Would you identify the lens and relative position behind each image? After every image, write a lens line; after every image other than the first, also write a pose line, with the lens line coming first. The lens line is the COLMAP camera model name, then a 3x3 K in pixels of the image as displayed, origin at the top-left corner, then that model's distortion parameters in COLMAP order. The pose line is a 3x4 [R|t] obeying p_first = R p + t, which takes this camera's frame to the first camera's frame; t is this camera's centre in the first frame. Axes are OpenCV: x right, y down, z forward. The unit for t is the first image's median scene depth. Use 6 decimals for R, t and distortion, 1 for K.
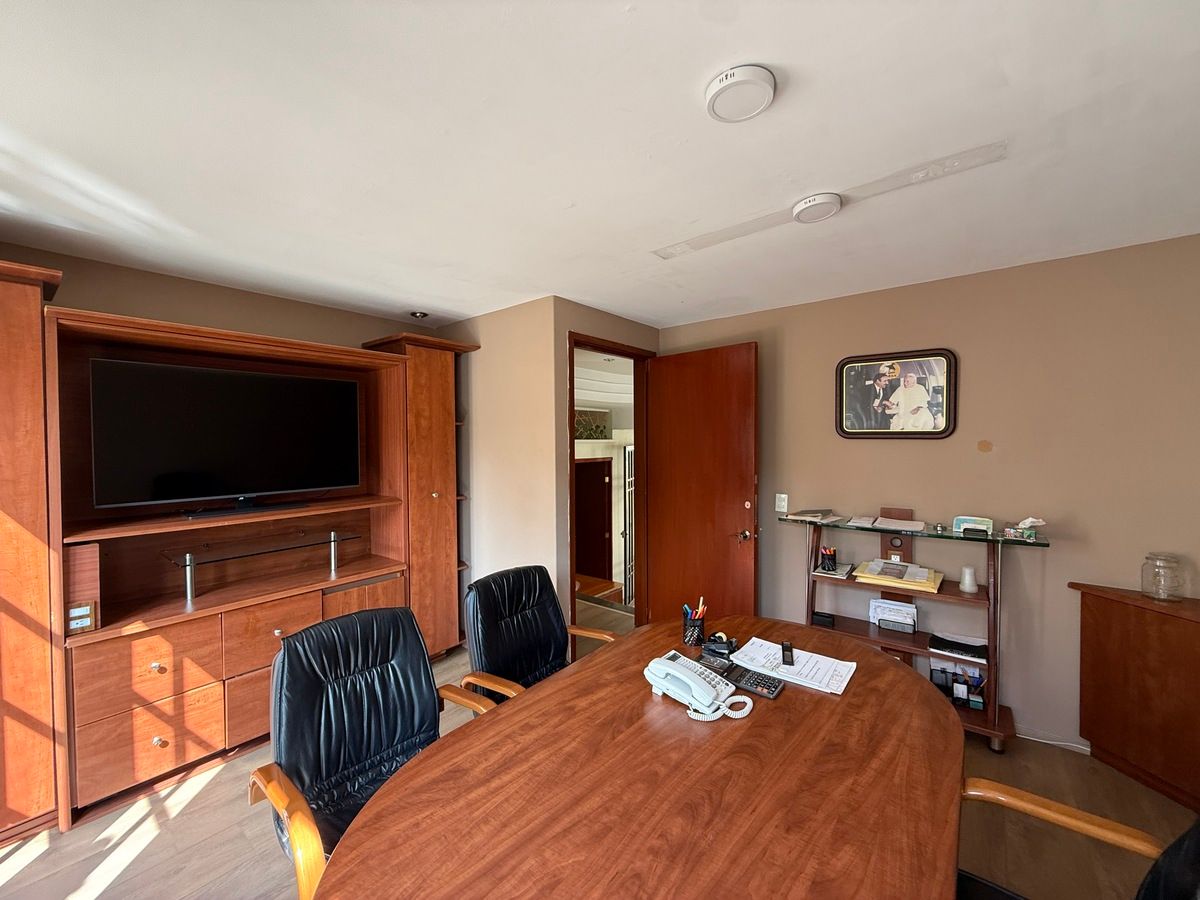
lens RADIAL K [[473.5, 0, 600.0], [0, 473.5, 450.0], [0, 0, 1]] dist [-0.000405, -0.000197]
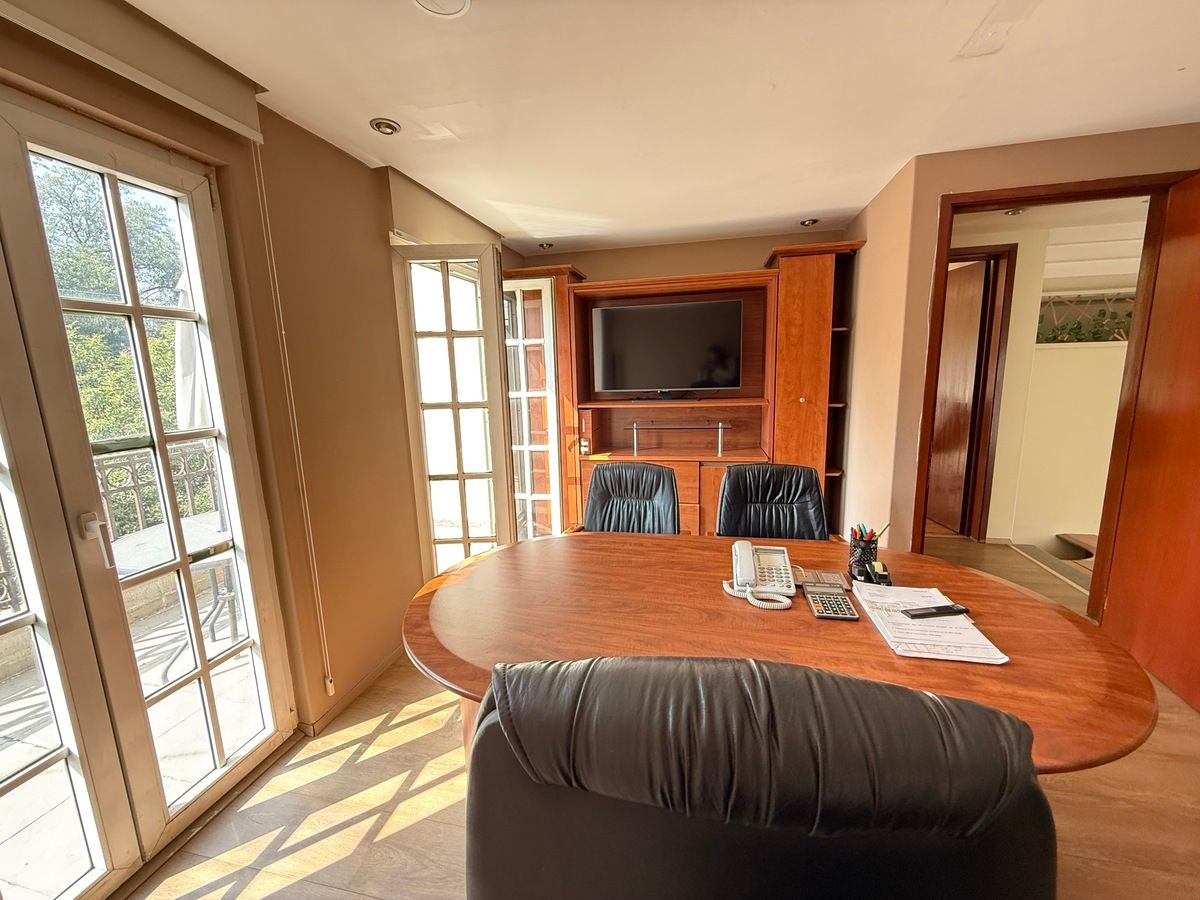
lens RADIAL K [[473.5, 0, 600.0], [0, 473.5, 450.0], [0, 0, 1]] dist [-0.000405, -0.000197]
pose [[0.448230, 0.145028, -0.882075, 0.427544], [0.006569, 0.986190, 0.165485, 0.028537], [0.893894, -0.079970, 0.441088, 0.121082]]
